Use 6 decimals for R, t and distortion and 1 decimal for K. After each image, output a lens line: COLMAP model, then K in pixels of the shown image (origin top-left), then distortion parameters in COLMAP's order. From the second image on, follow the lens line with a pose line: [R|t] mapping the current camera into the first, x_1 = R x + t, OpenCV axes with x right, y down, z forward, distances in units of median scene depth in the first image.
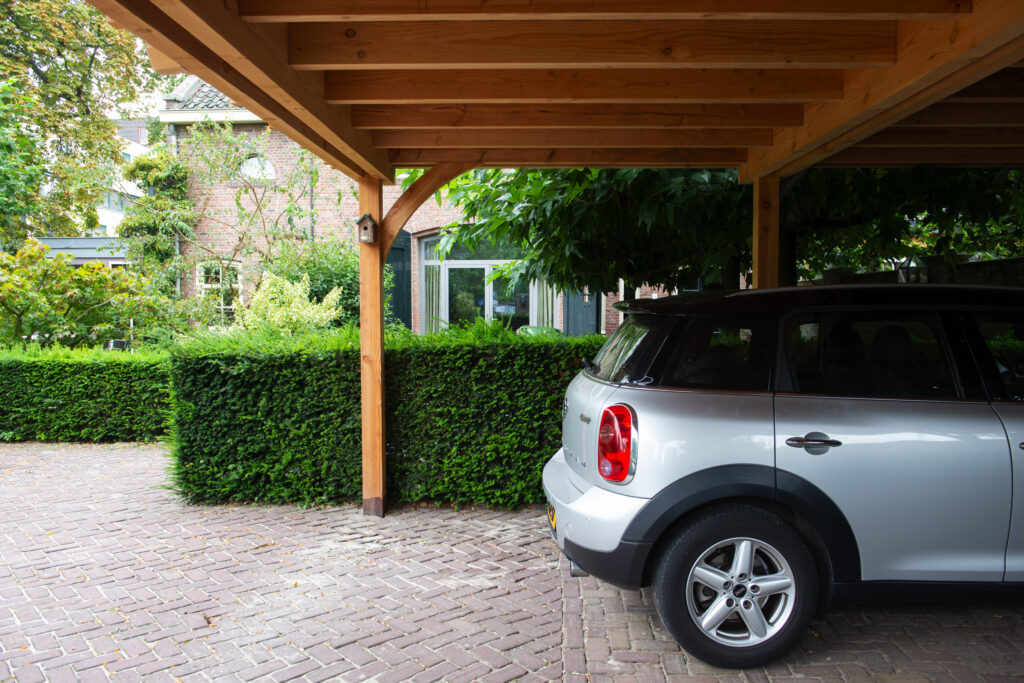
lens RADIAL K [[800.7, 0, 513.1], [0, 800.7, 339.0], [0, 0, 1]] dist [-0.027588, -0.002338]
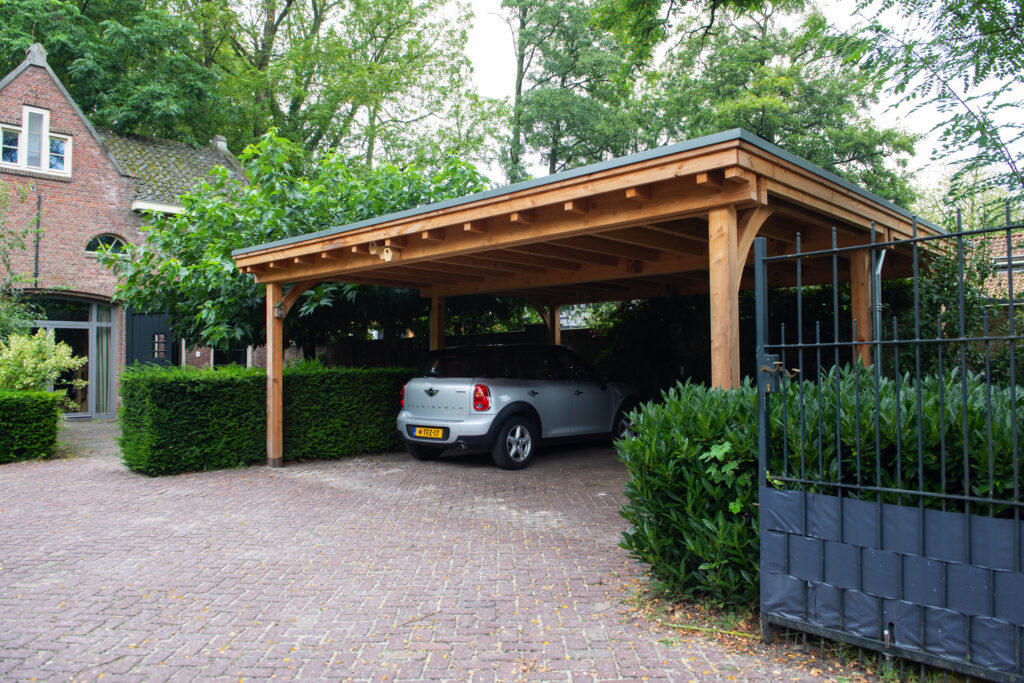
lens RADIAL K [[758.2, 0, 508.3], [0, 758.2, 338.9], [0, 0, 1]] dist [-0.037870, -0.003852]
pose [[0.672346, 0.024405, 0.739835, -1.635553], [0.036801, 0.997118, -0.066336, 0.095459], [-0.739322, 0.071827, 0.669511, -0.811485]]
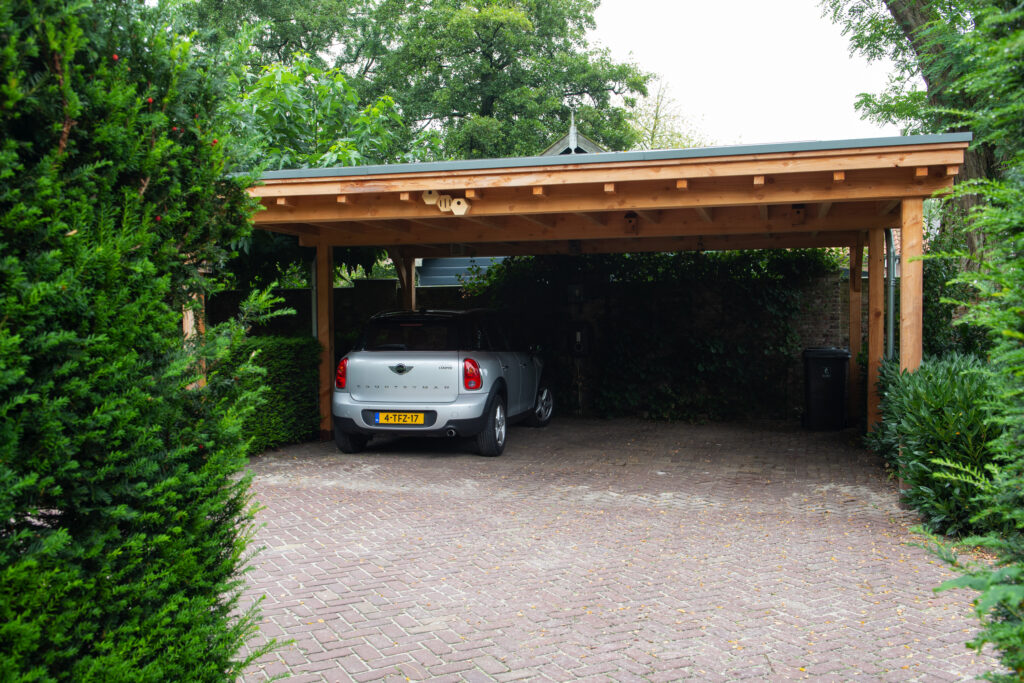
lens RADIAL K [[979.6, 0, 514.2], [0, 979.6, 344.7], [0, 0, 1]] dist [-0.003838, -0.002820]
pose [[0.233689, -0.027651, 0.971918, -2.461018], [0.048496, 0.998683, 0.016752, -0.001092], [-0.971101, 0.043220, 0.234722, 0.154234]]
